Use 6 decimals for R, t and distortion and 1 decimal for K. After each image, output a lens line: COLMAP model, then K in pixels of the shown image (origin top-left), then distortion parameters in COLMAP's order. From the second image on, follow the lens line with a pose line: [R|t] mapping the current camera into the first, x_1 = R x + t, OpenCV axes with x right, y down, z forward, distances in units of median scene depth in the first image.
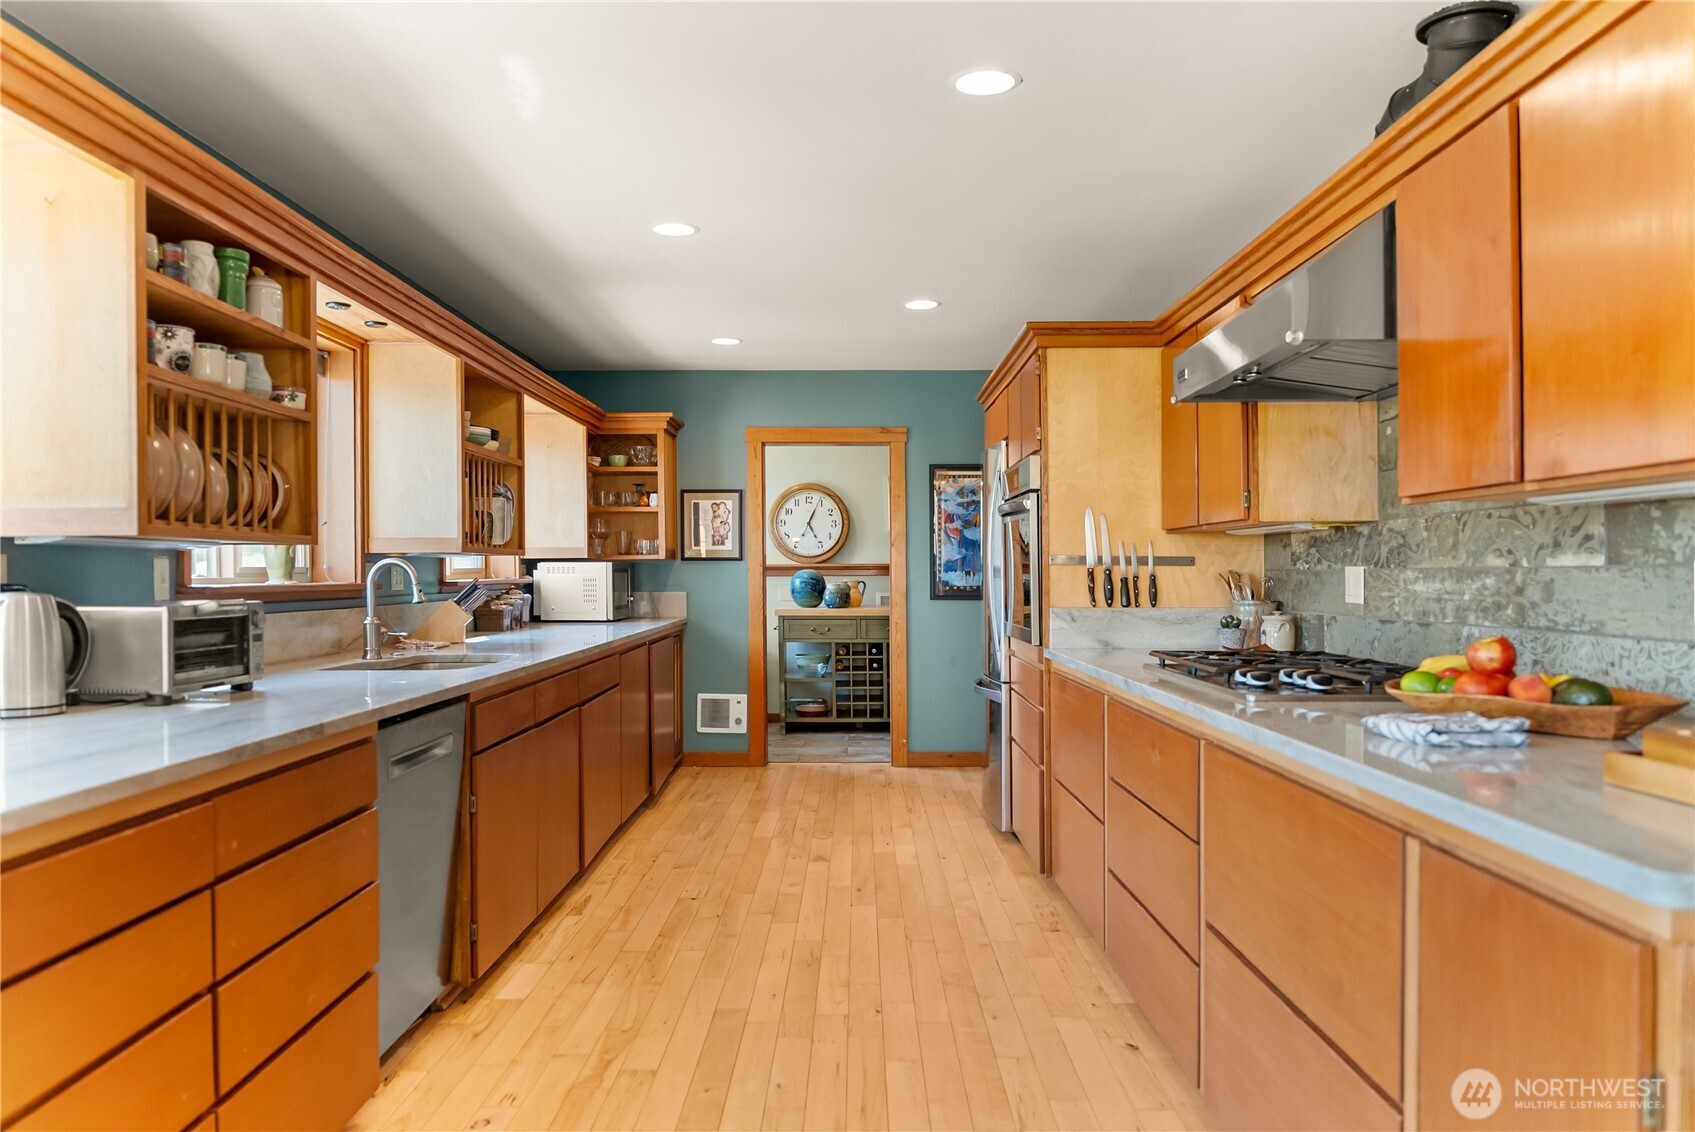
lens RADIAL K [[1145.5, 0, 847.5], [0, 1145.5, 566.0], [0, 0, 1]] dist [-0.014805, -0.000239]
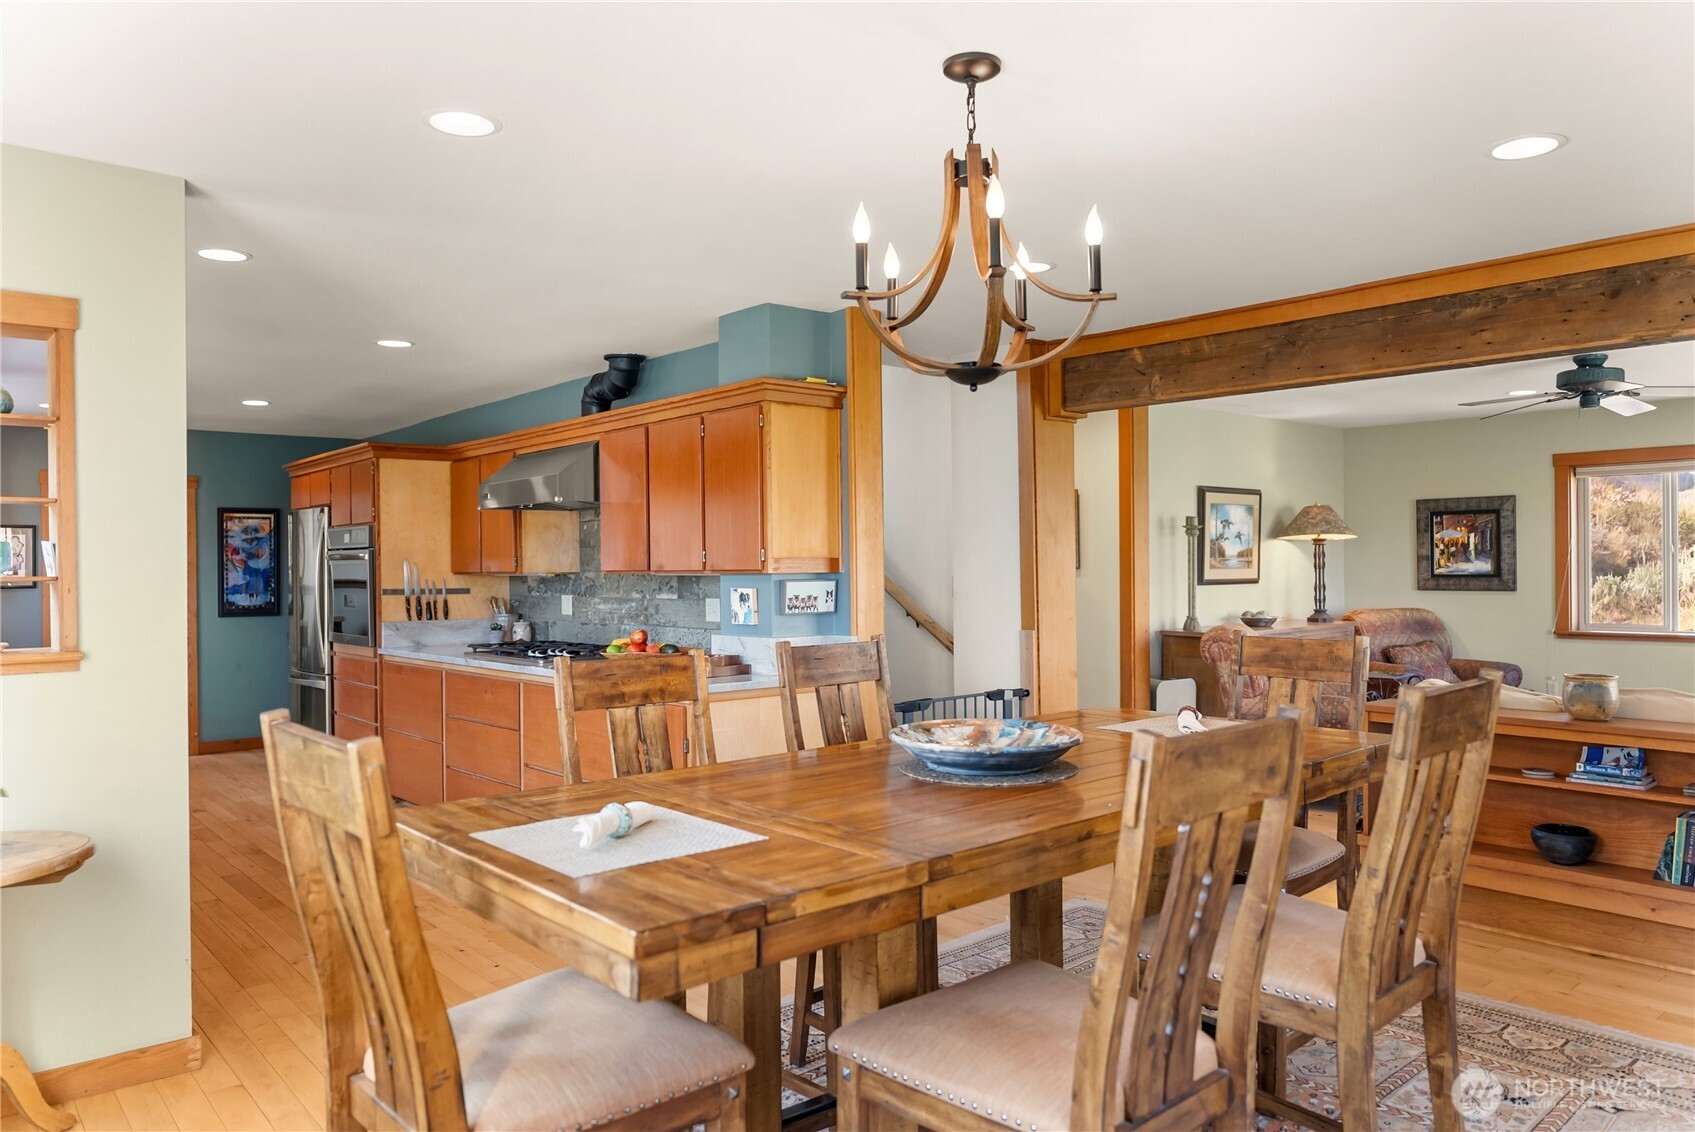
lens RADIAL K [[1145.5, 0, 847.5], [0, 1145.5, 566.0], [0, 0, 1]] dist [-0.014805, -0.000239]
pose [[0.747097, -0.005300, 0.664694, -0.412427], [0.004706, 0.999985, 0.002684, -0.044651], [-0.664698, 0.001122, 0.747111, -0.640239]]
